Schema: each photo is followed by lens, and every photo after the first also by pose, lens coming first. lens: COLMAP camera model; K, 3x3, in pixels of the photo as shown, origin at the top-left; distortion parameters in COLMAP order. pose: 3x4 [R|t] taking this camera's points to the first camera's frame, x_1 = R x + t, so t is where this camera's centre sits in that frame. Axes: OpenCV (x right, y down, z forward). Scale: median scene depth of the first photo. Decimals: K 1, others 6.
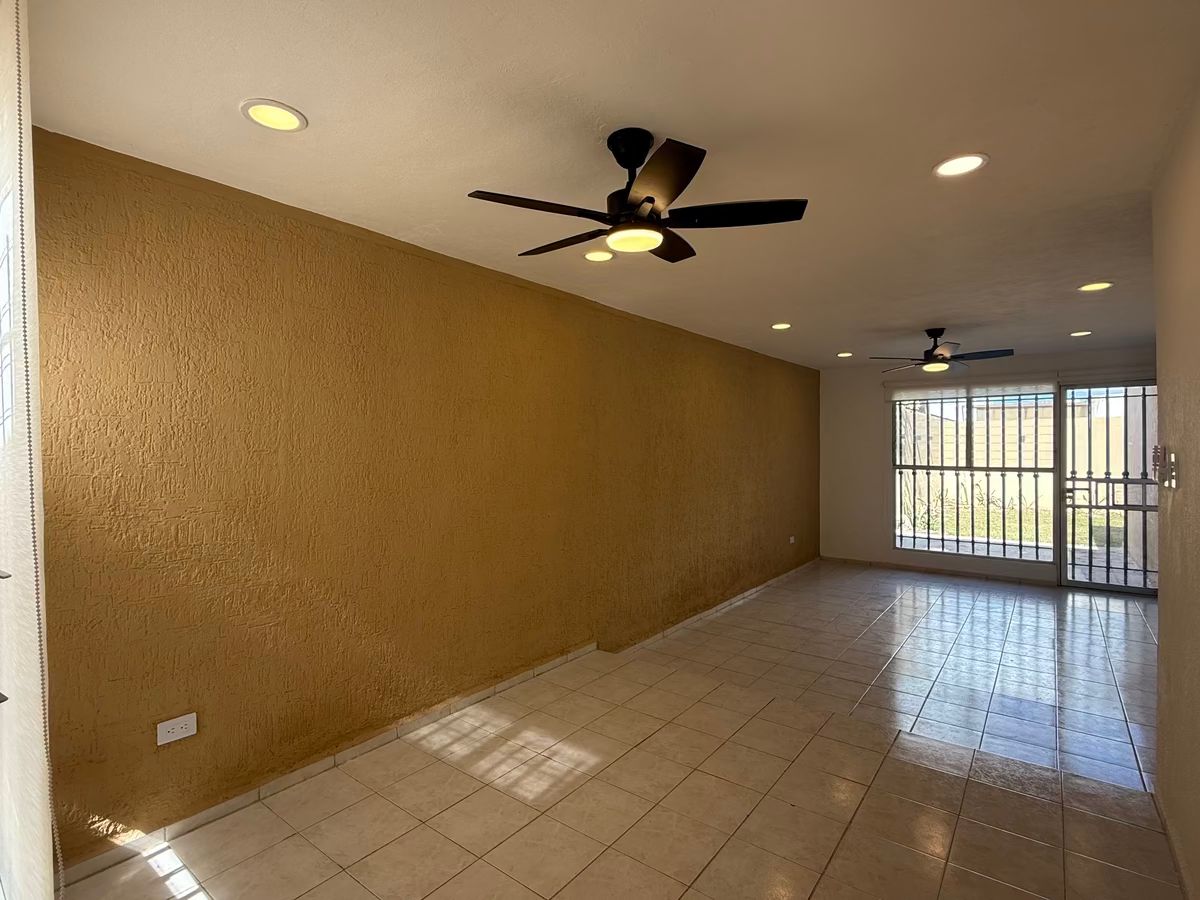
lens RADIAL K [[591.5, 0, 600.0], [0, 591.5, 450.0], [0, 0, 1]] dist [0.003903, 0.000106]
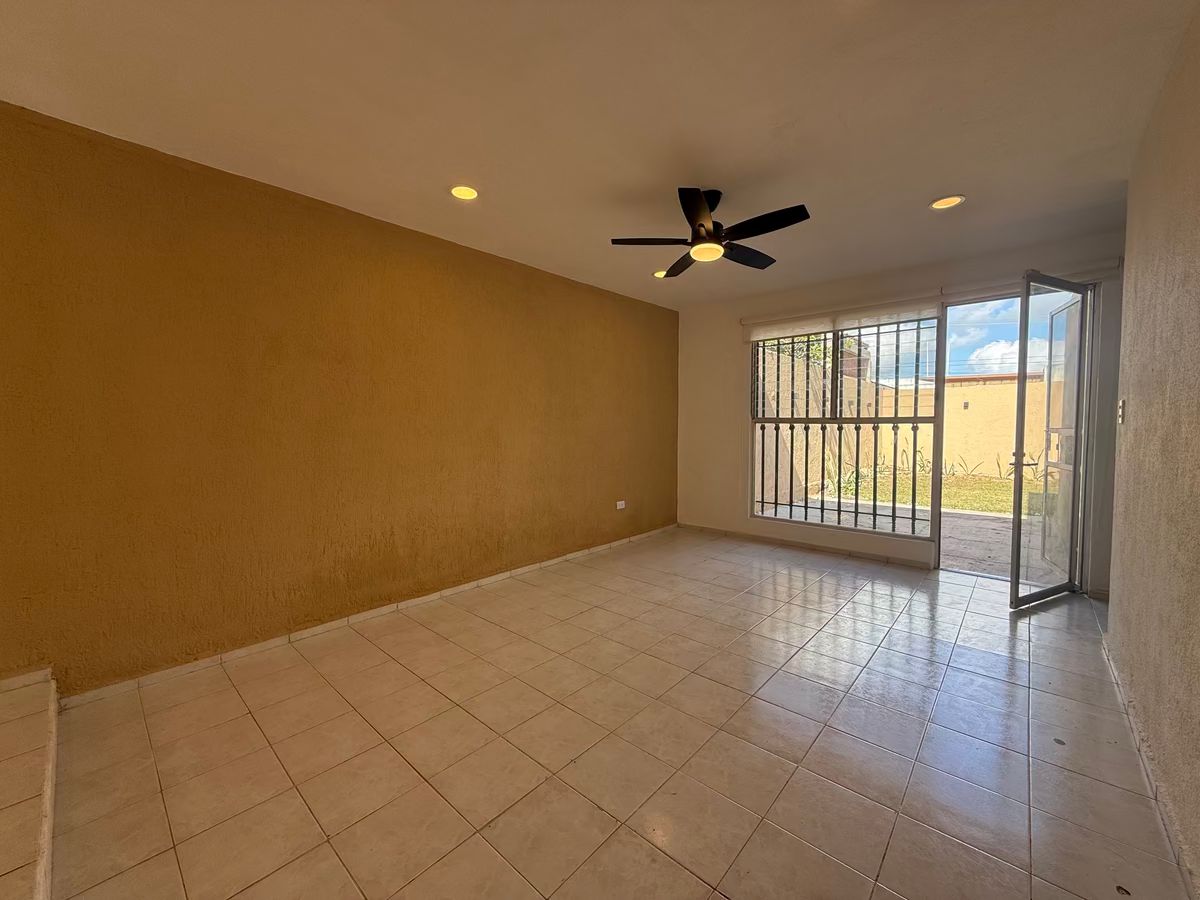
lens RADIAL K [[478.5, 0, 597.0], [0, 478.5, 445.4], [0, 0, 1]] dist [0.000224, 0.000085]
pose [[0.996685, 0.002857, -0.081302, 0.491842], [0.000235, 0.999278, 0.037995, 0.057256], [0.081352, -0.037888, 0.995965, 0.447334]]
